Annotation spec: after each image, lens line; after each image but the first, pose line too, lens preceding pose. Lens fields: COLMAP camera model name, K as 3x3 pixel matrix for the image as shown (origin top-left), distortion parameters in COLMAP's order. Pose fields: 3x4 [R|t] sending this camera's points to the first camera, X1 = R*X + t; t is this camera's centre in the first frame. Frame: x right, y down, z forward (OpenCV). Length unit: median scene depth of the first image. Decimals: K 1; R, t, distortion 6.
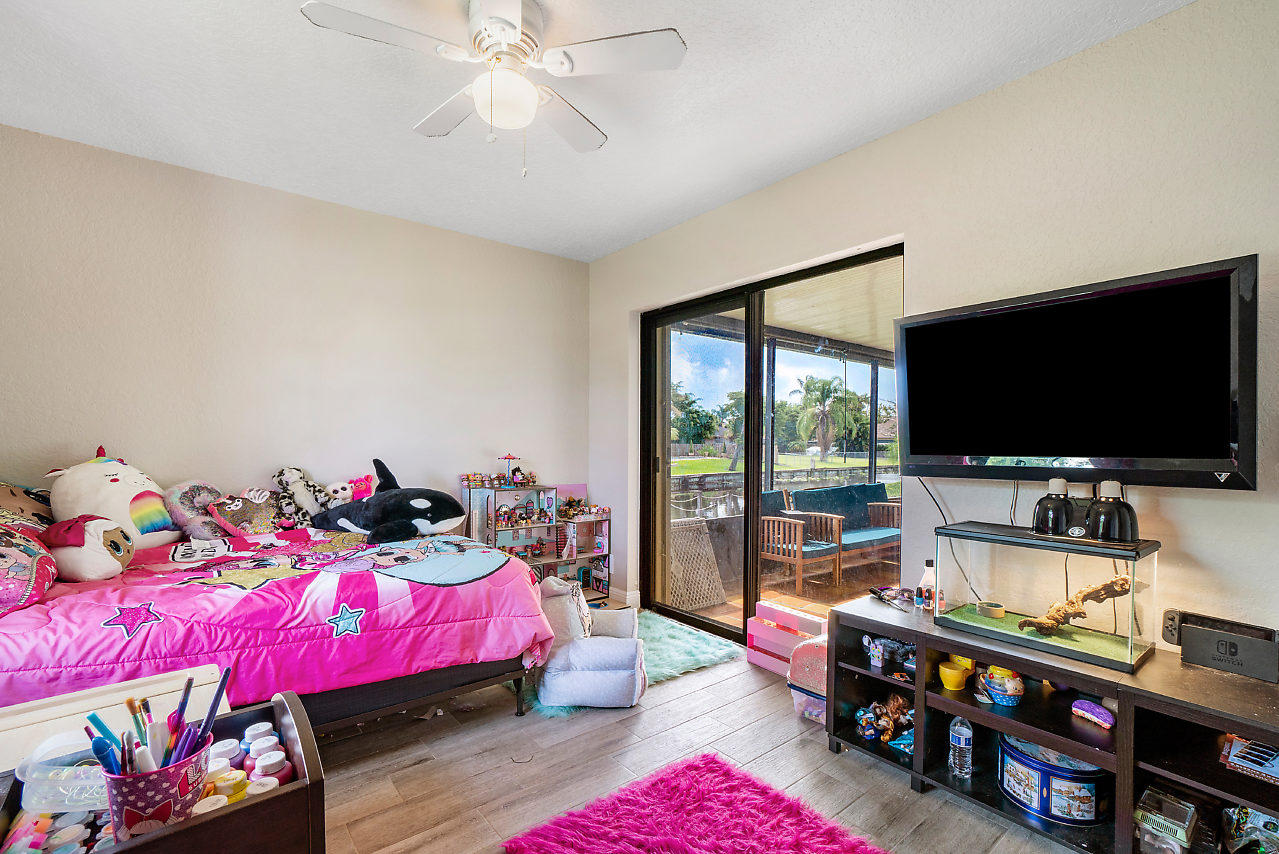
lens RADIAL K [[560.1, 0, 639.0], [0, 560.1, 455.4], [0, 0, 1]] dist [-0.041290, 0.000137]
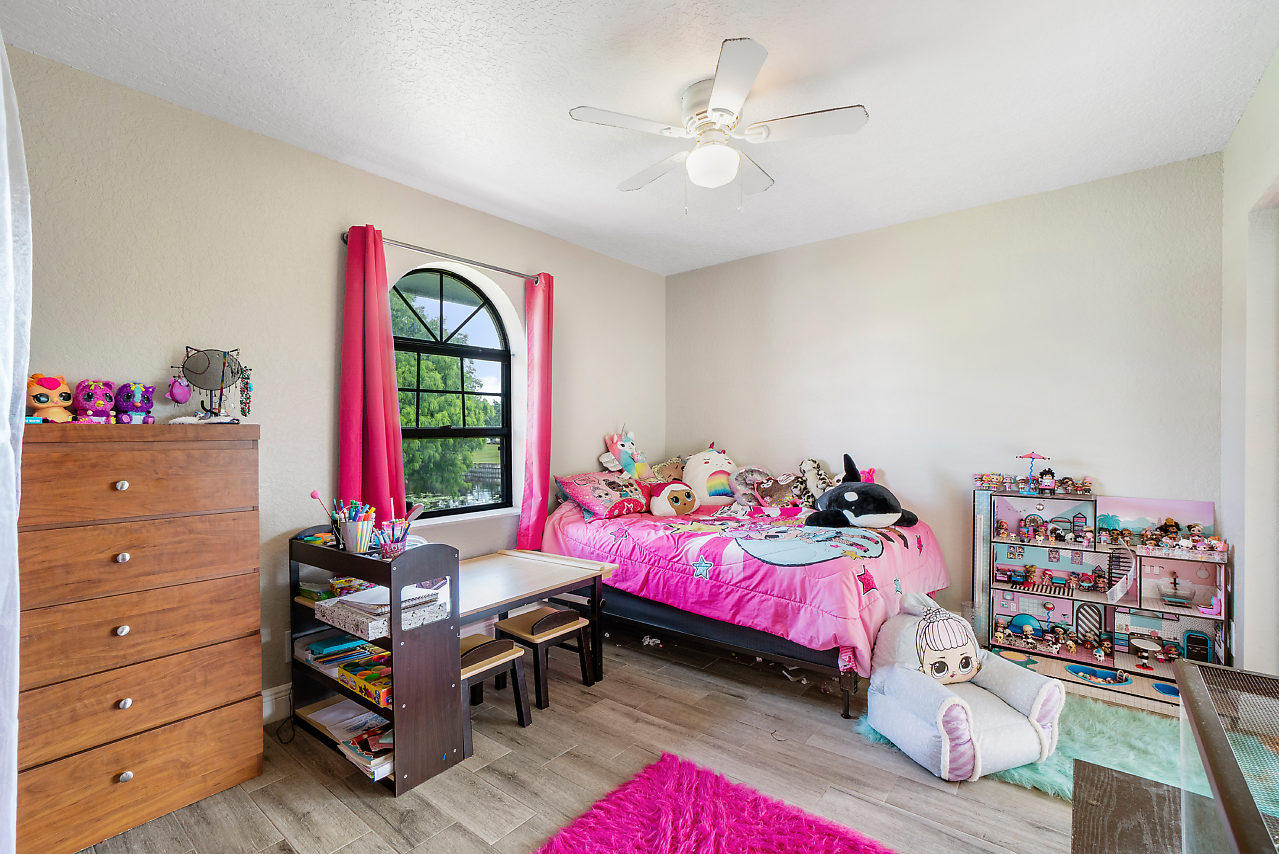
lens RADIAL K [[565.1, 0, 643.0], [0, 565.1, 435.2], [0, 0, 1]] dist [-0.003336, 0.000635]
pose [[0.225533, -0.002938, -0.974231, 0.735724], [-0.010006, 0.999936, -0.005332, -0.029058], [0.974184, 0.010951, 0.225489, 0.441016]]
